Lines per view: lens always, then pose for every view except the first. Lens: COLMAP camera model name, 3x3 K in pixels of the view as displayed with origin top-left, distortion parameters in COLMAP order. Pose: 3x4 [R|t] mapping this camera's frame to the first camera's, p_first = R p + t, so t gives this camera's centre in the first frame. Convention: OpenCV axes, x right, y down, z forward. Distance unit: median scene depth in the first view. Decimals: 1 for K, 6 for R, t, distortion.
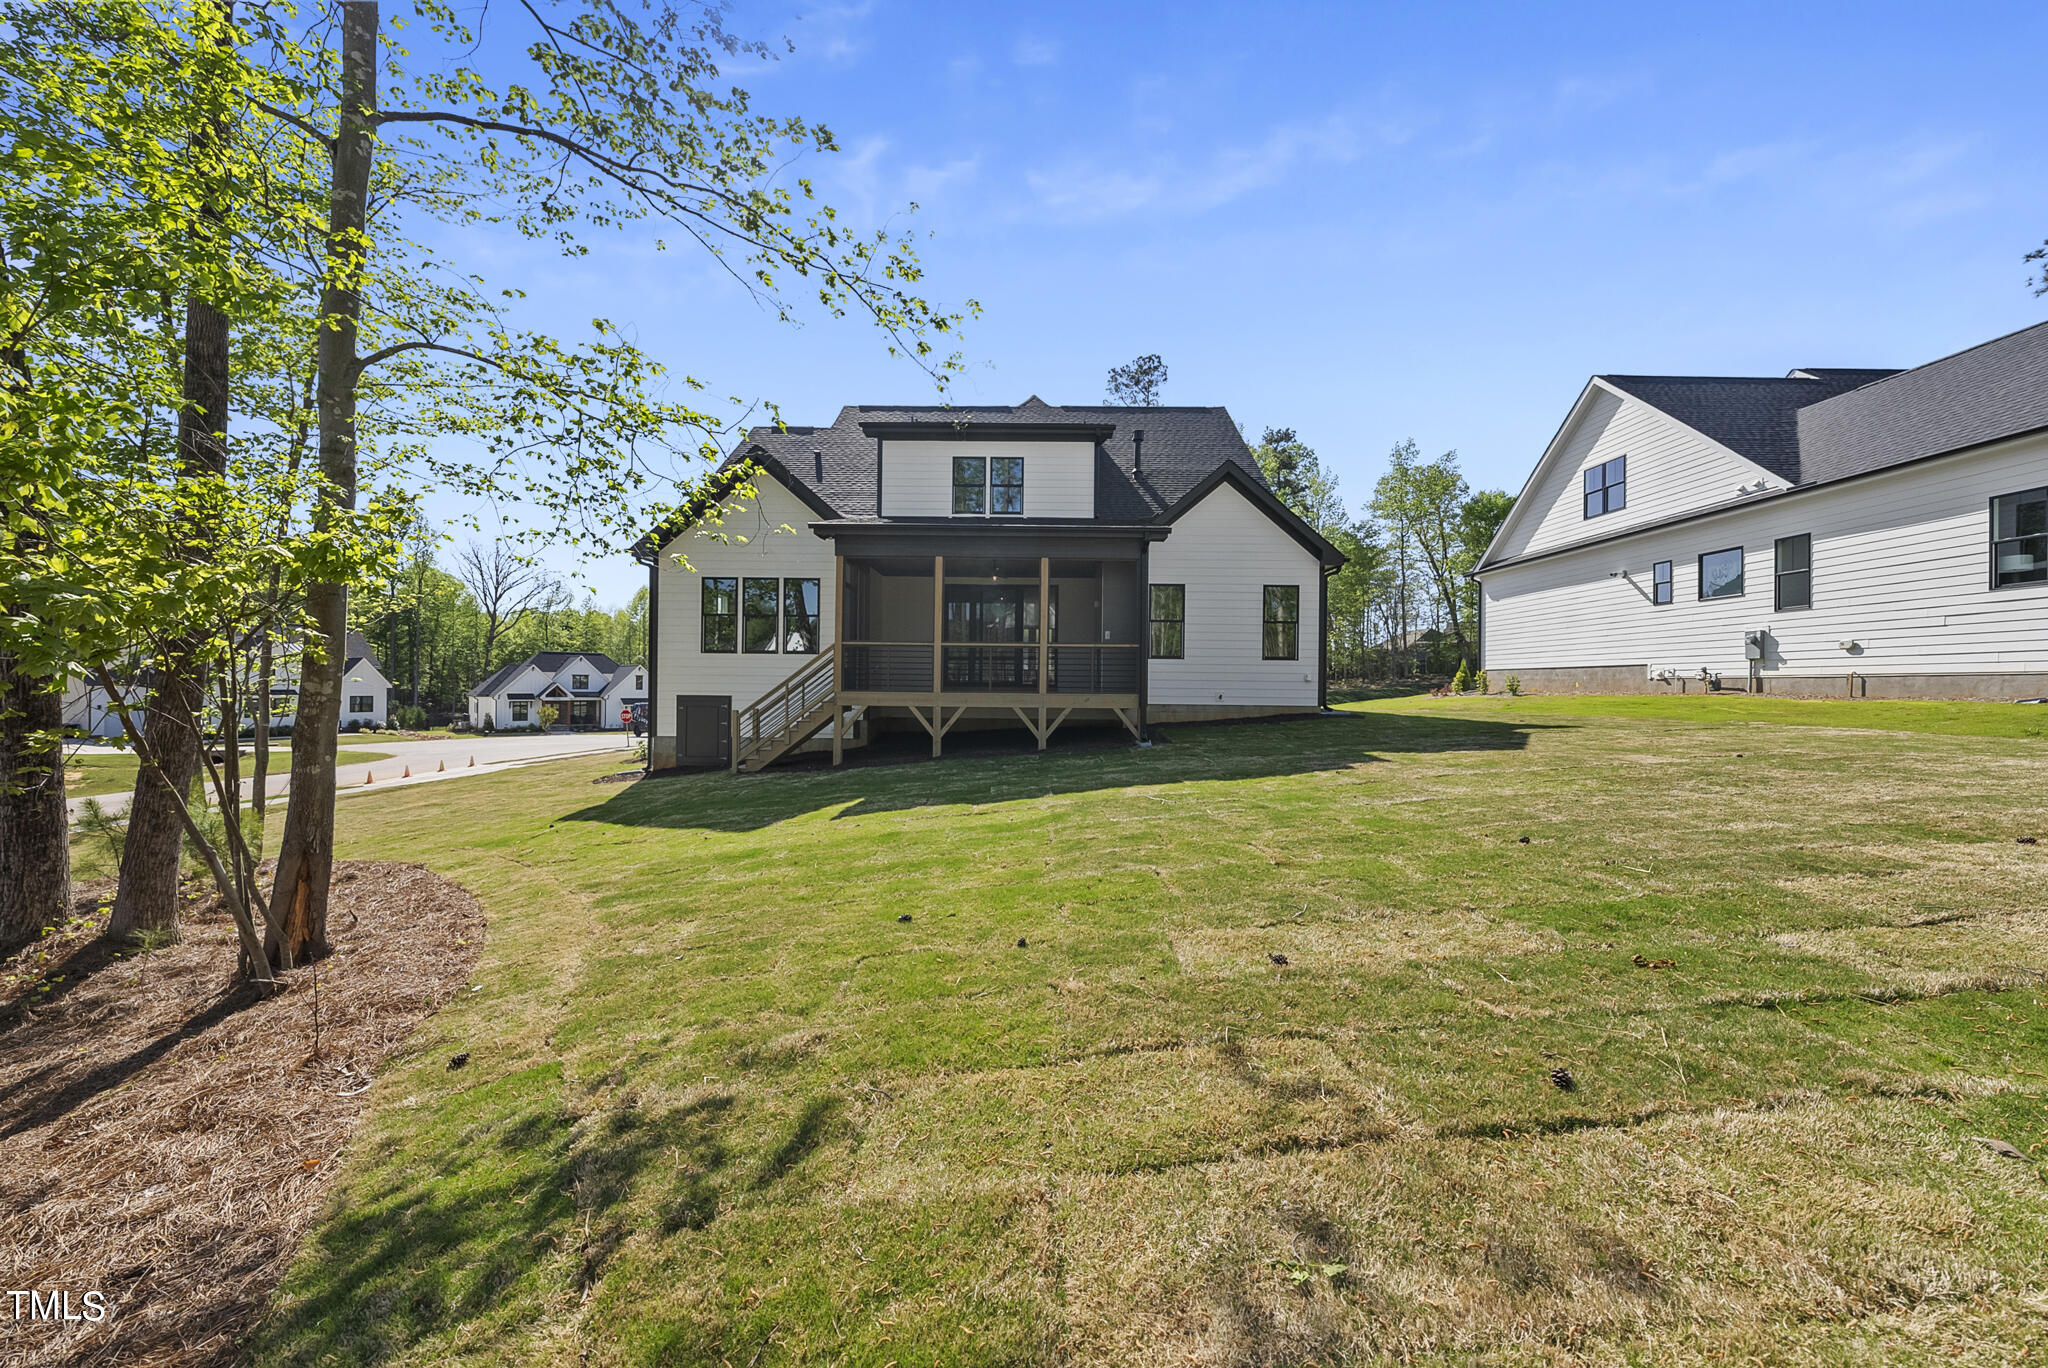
lens RADIAL K [[759.8, 0, 1024.0], [0, 759.8, 684.0], [0, 0, 1]] dist [0.000291, -0.000005]
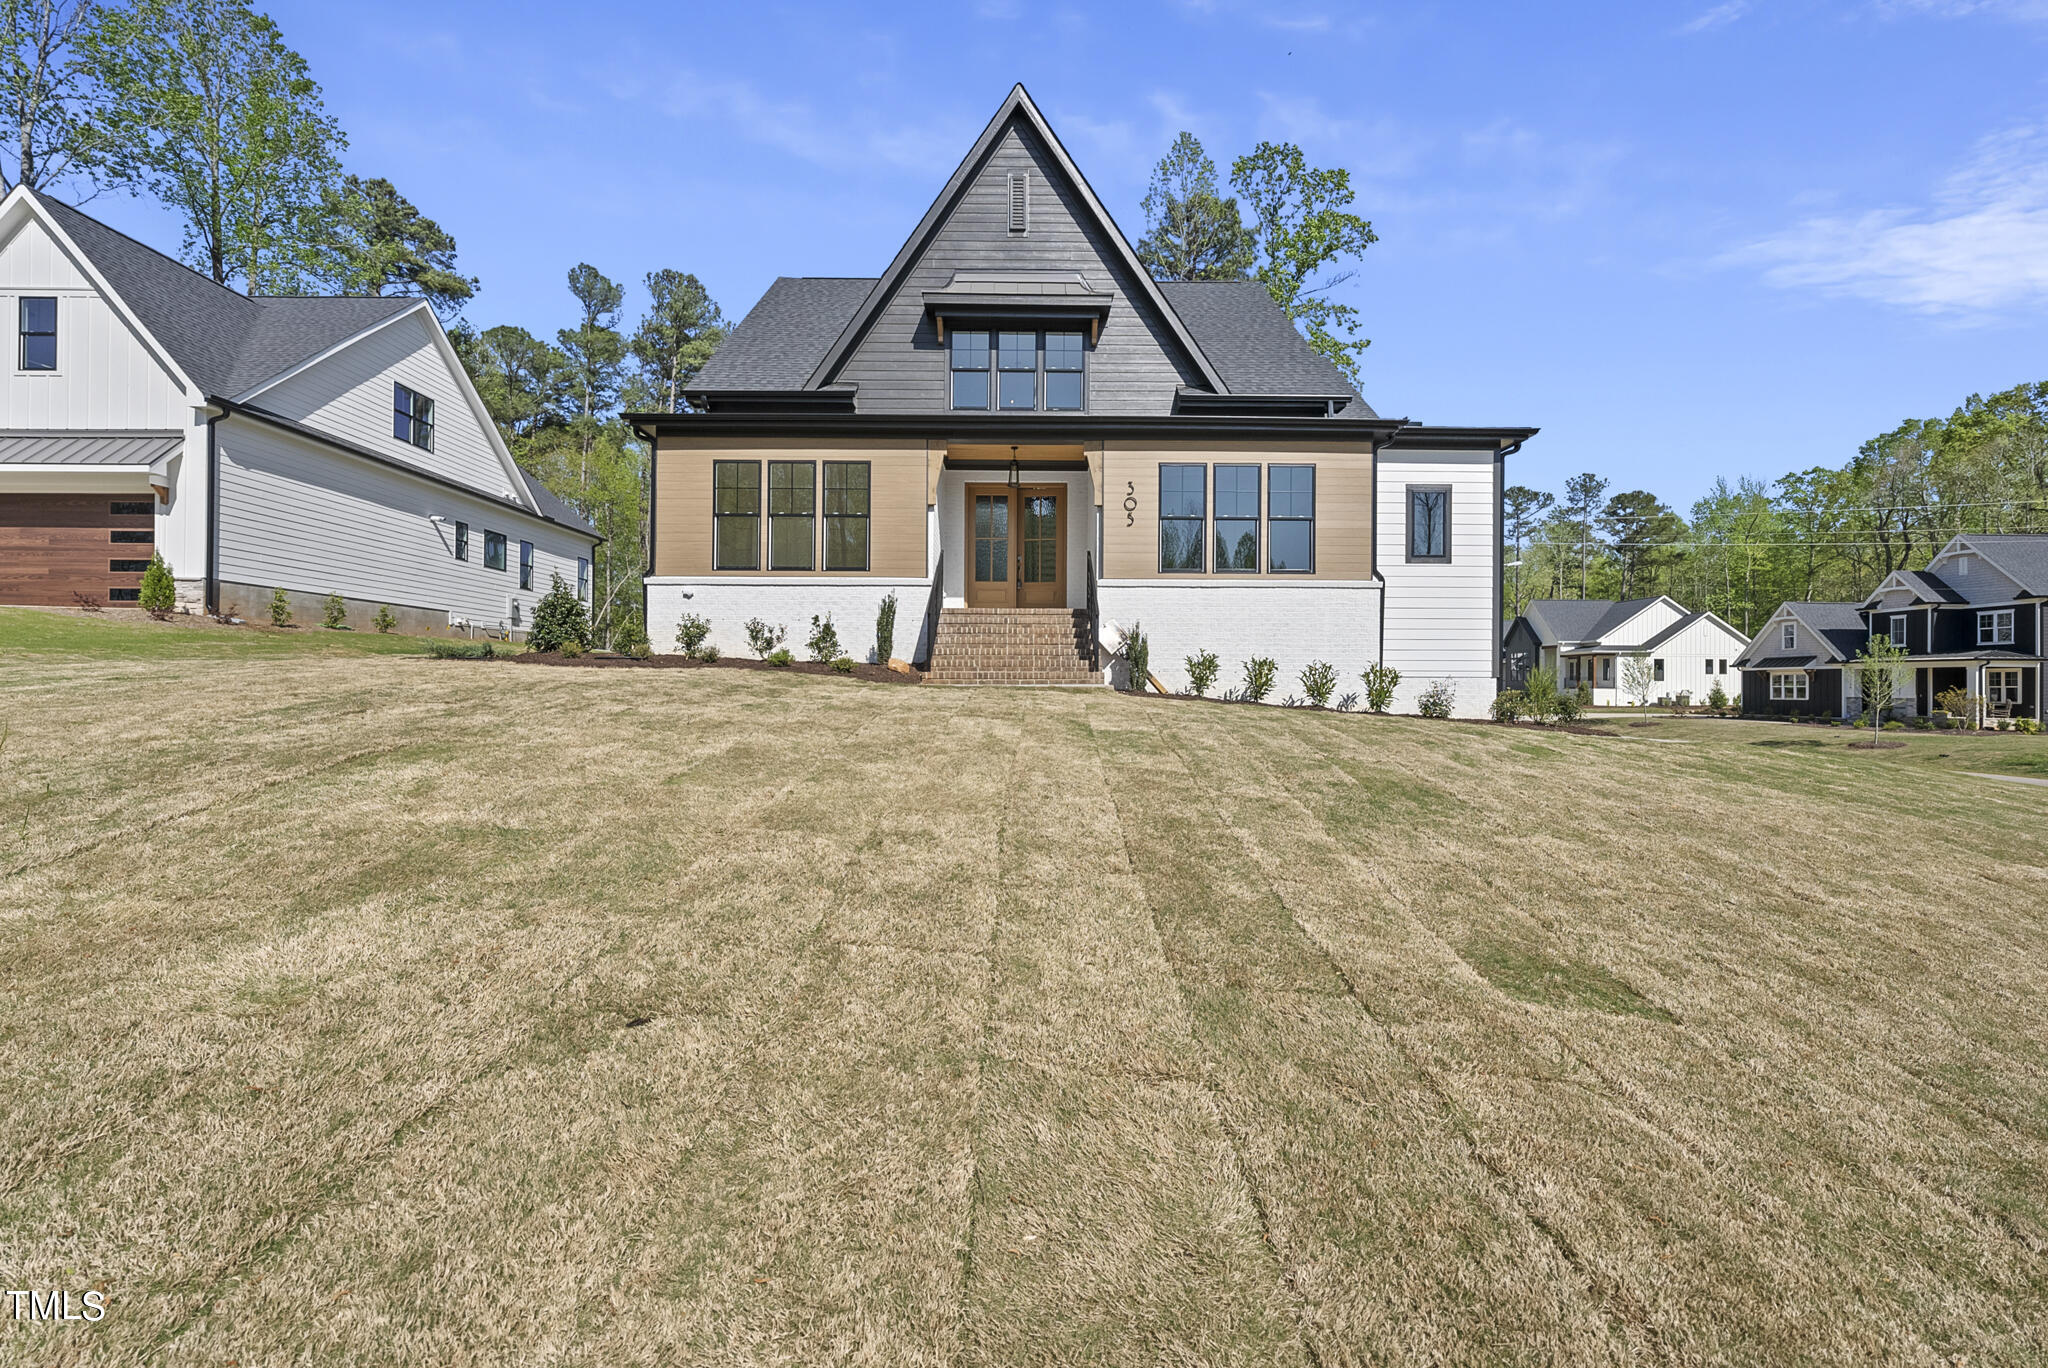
lens RADIAL K [[910.7, 0, 1024.0], [0, 910.7, 684.0], [0, 0, 1]] dist [0.000722, 0.000077]
pose [[-0.999721, -0.009541, -0.021607, 0.041489], [-0.009491, 0.999952, -0.002407, 0.072516], [0.021629, -0.002201, -0.999764, 2.329414]]
